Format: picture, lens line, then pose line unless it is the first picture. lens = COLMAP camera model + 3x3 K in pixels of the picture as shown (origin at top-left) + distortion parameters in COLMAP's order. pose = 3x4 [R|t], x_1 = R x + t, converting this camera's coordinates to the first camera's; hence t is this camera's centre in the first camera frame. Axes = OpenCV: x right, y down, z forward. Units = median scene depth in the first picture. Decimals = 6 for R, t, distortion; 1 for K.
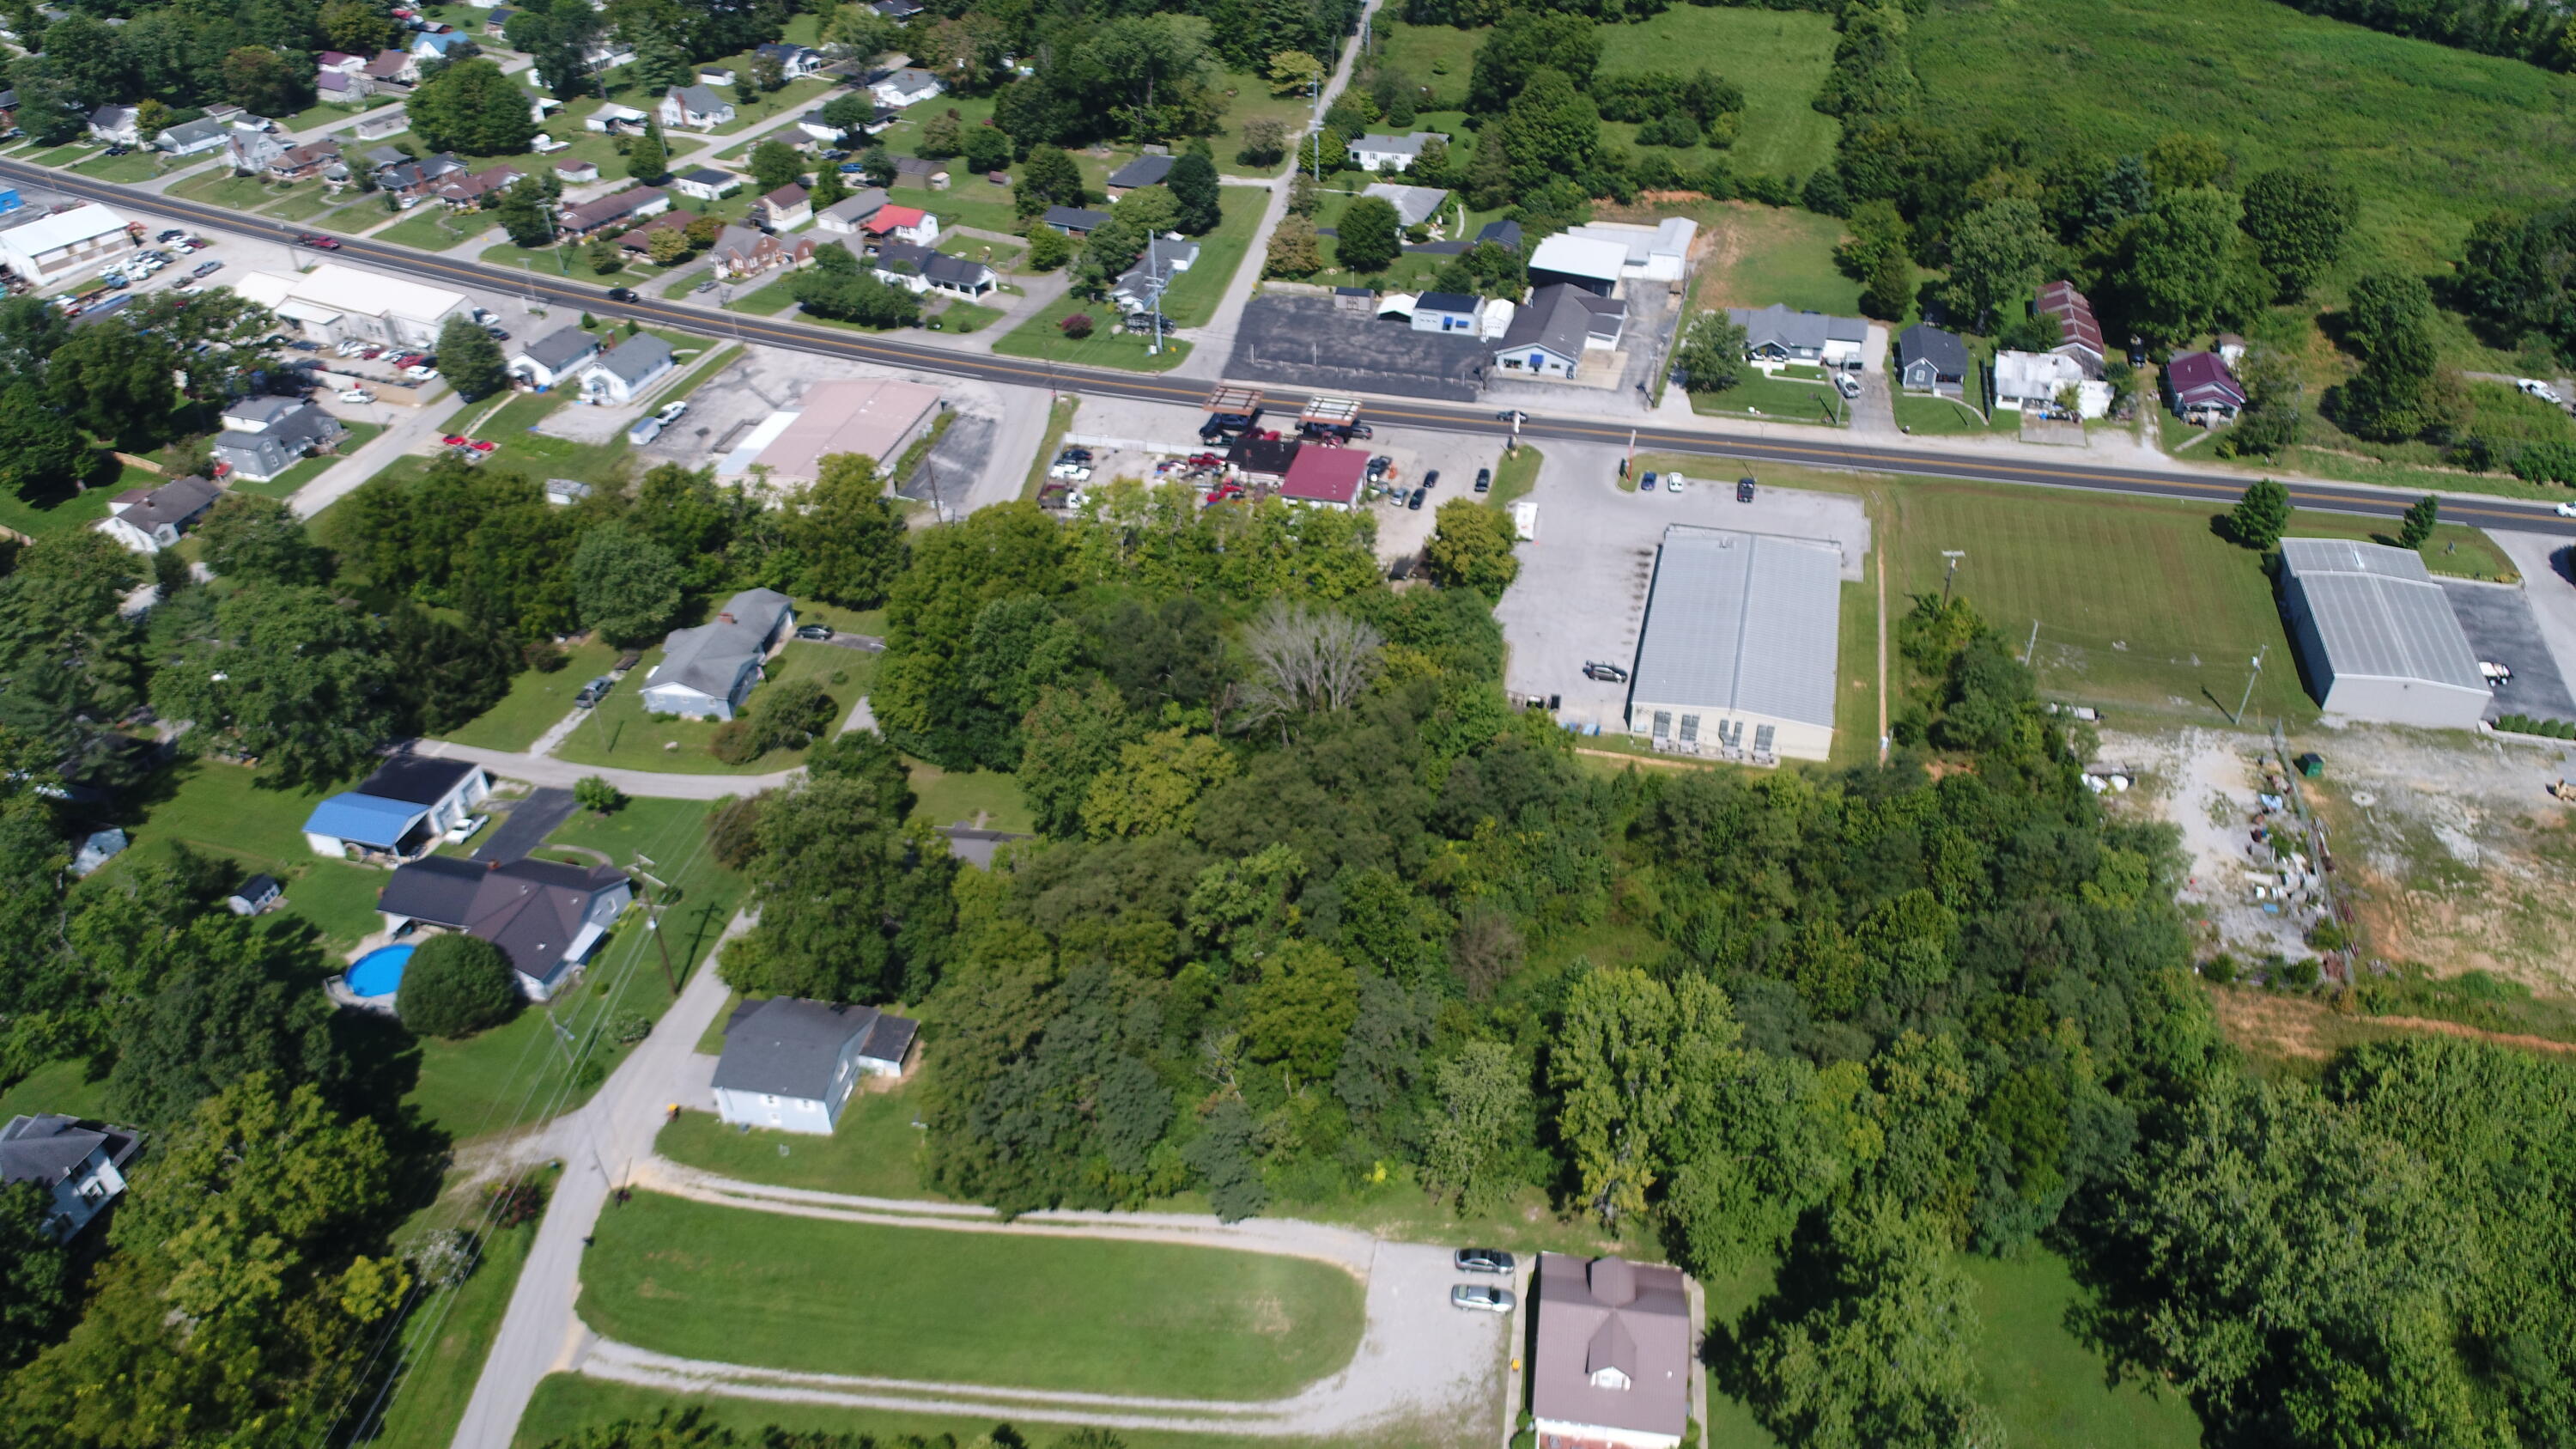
lens RADIAL K [[1742.9, 0, 1267.4], [0, 1742.9, 704.8], [0, 0, 1]] dist [0.001075, -0.002073]
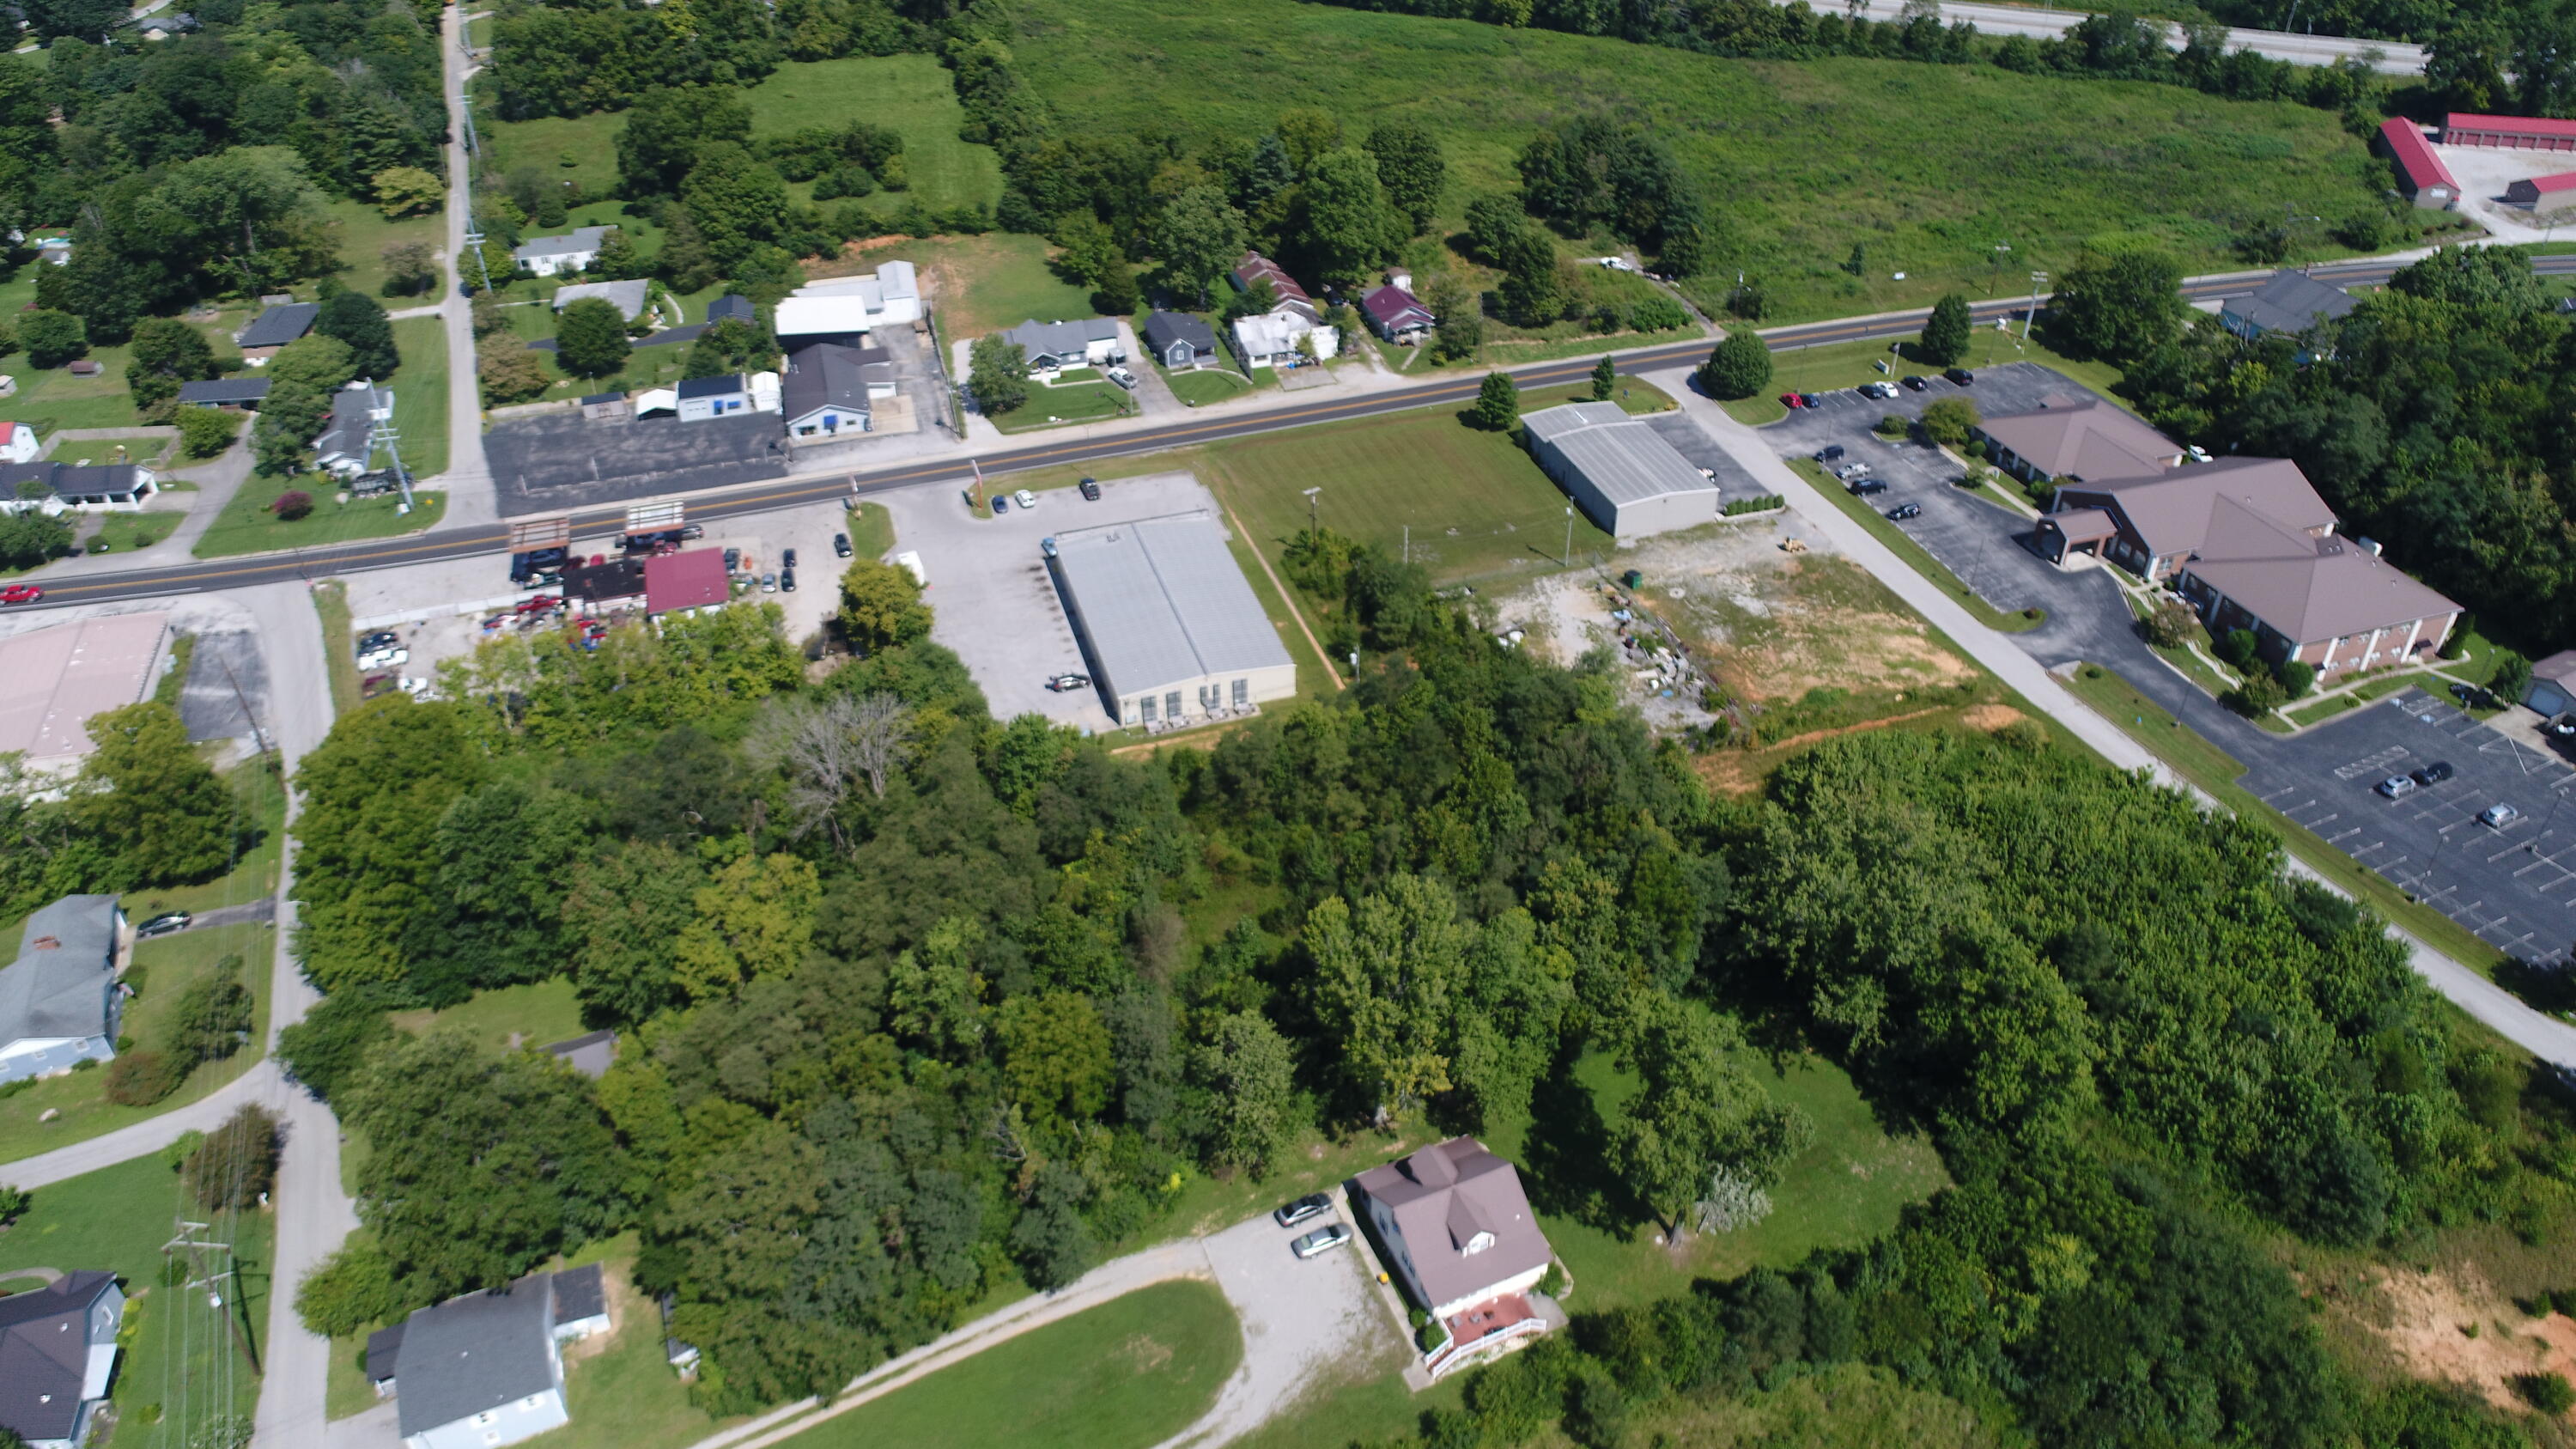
lens RADIAL K [[1747.4, 0, 1285.4], [0, 1747.4, 706.9], [0, 0, 1]] dist [-0.001904, -0.001700]
pose [[0.836082, -0.297914, 0.460667, -0.141033], [0.312082, 0.948880, 0.047233, -0.010464], [-0.451190, 0.104275, 0.886315, 0.021675]]
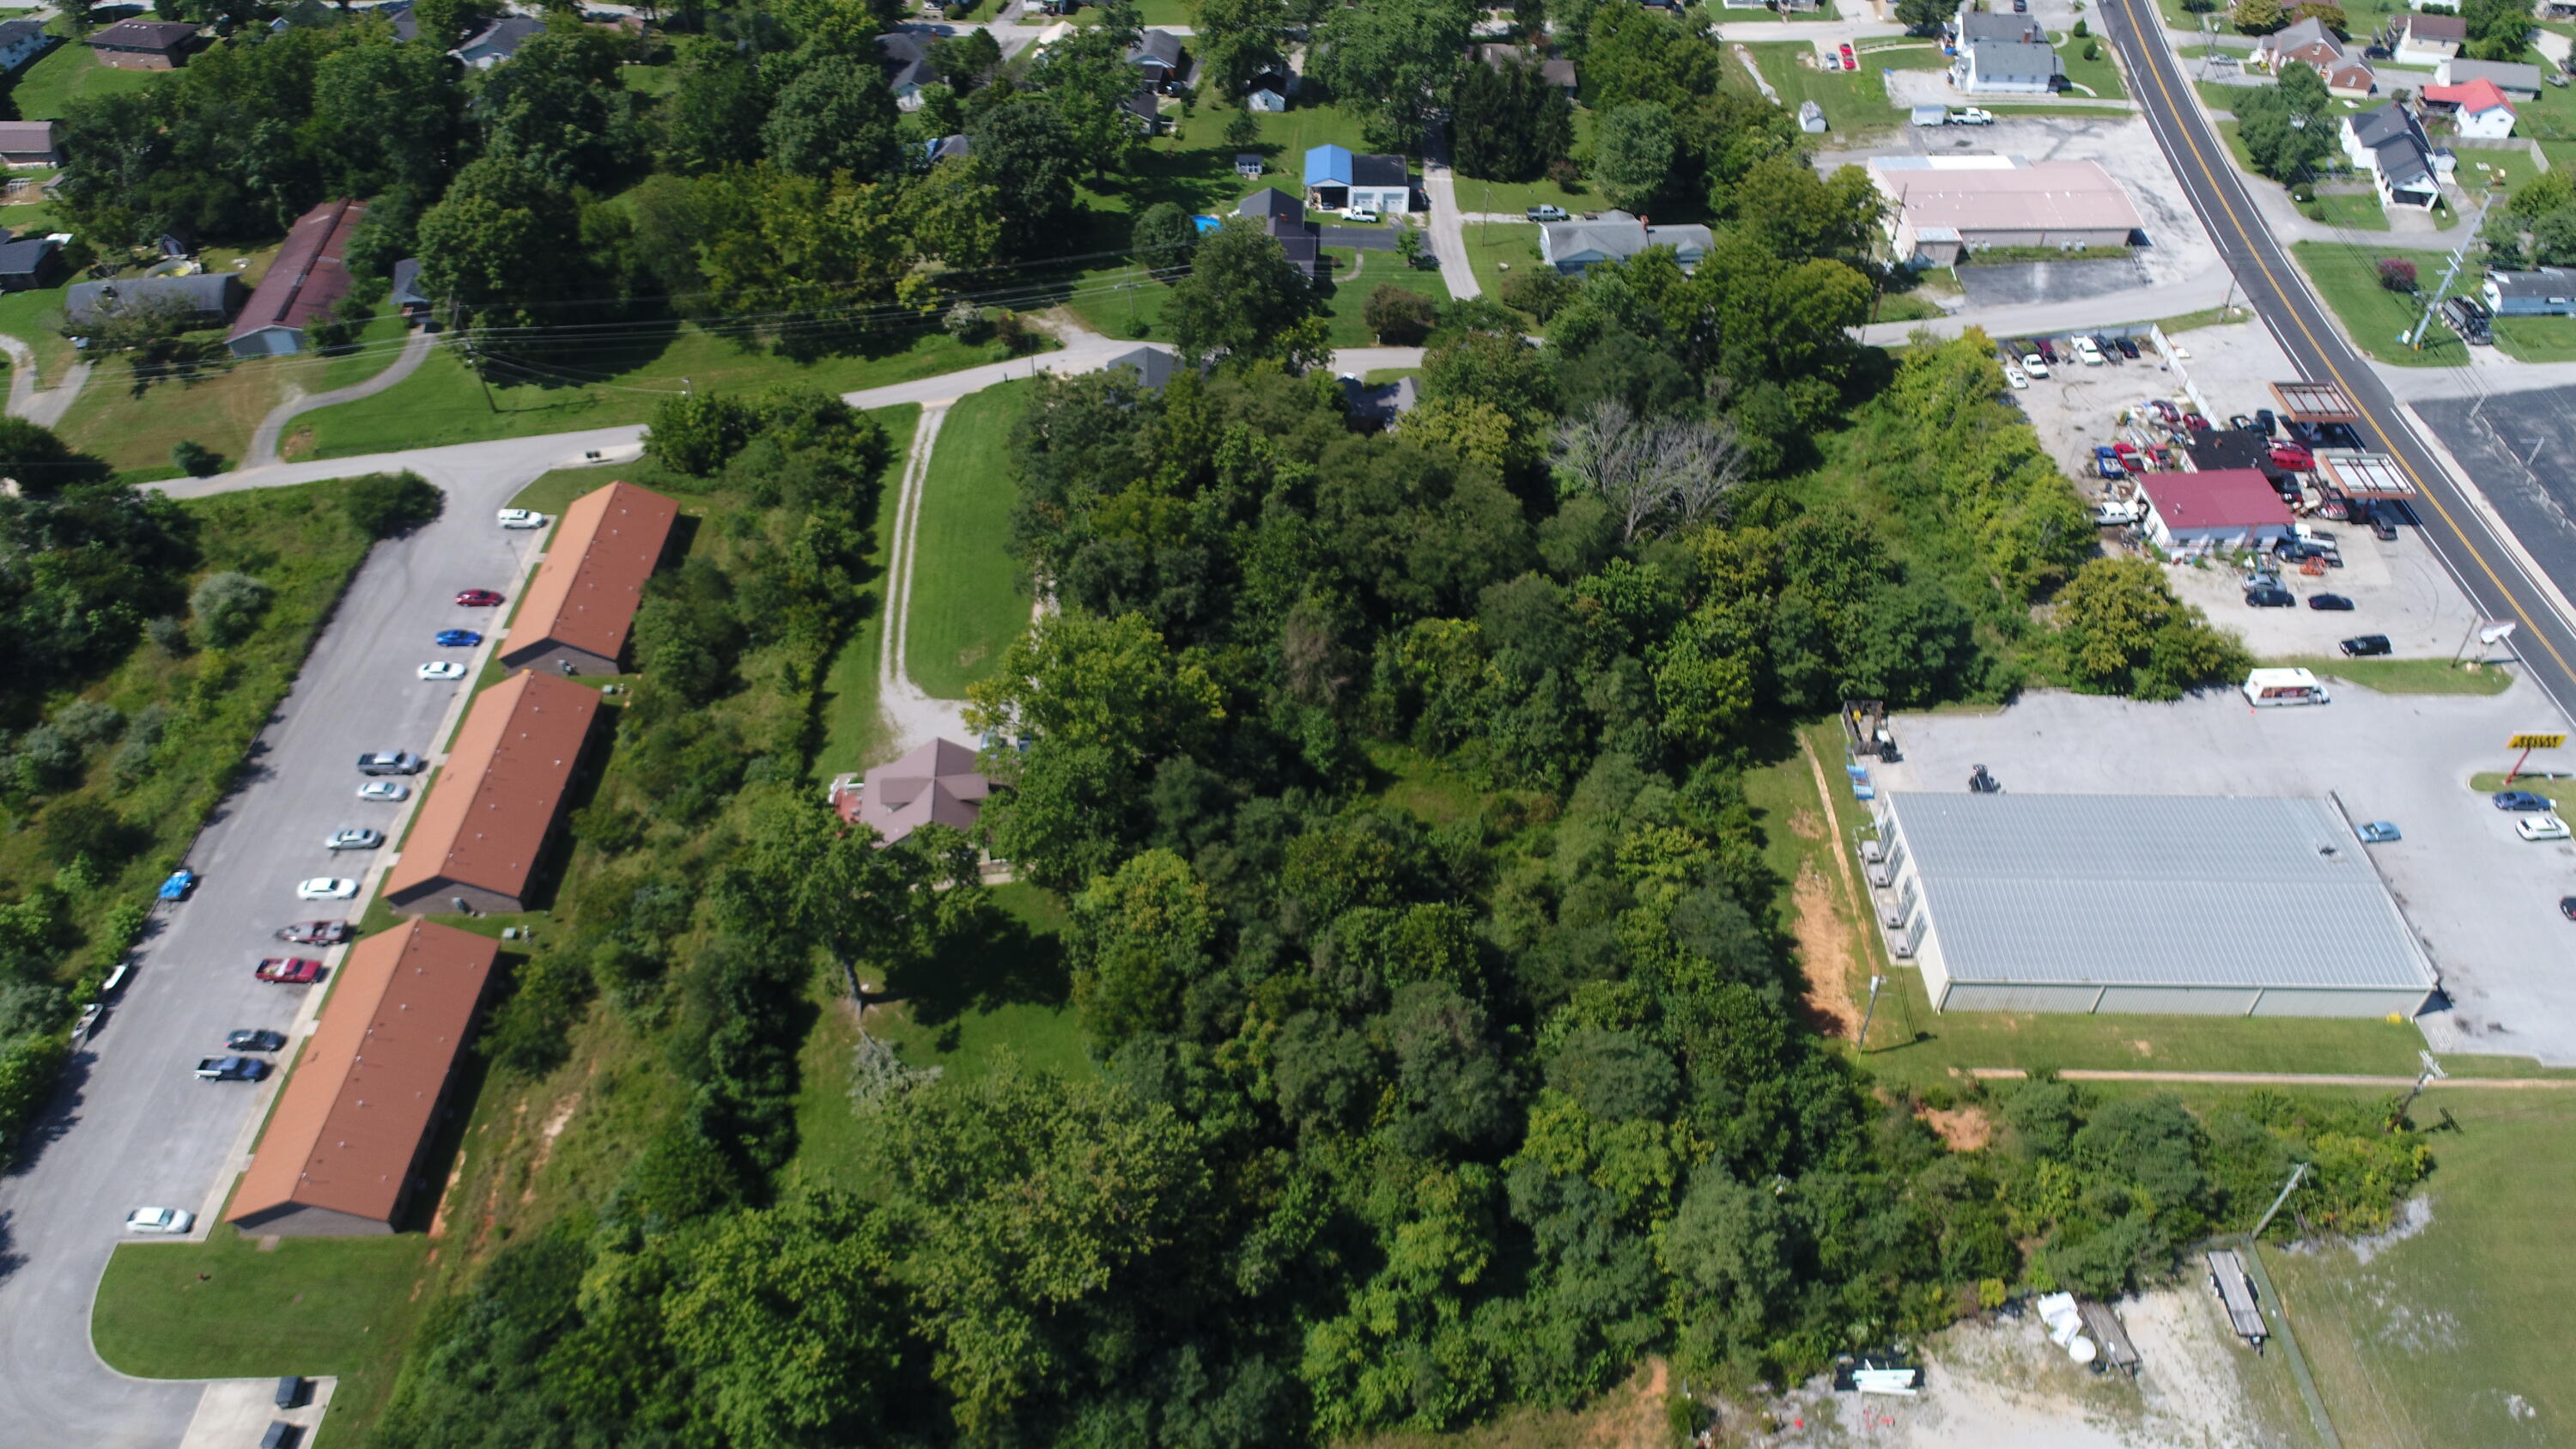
lens RADIAL K [[1729.8, 0, 1282.7], [0, 1729.8, 717.8], [0, 0, 1]] dist [0.000009, 0.000727]
pose [[0.252589, 0.679954, -0.688376, 0.496956], [-0.562564, 0.682040, 0.467271, -0.180289], [0.787223, 0.269228, 0.554794, 0.236273]]
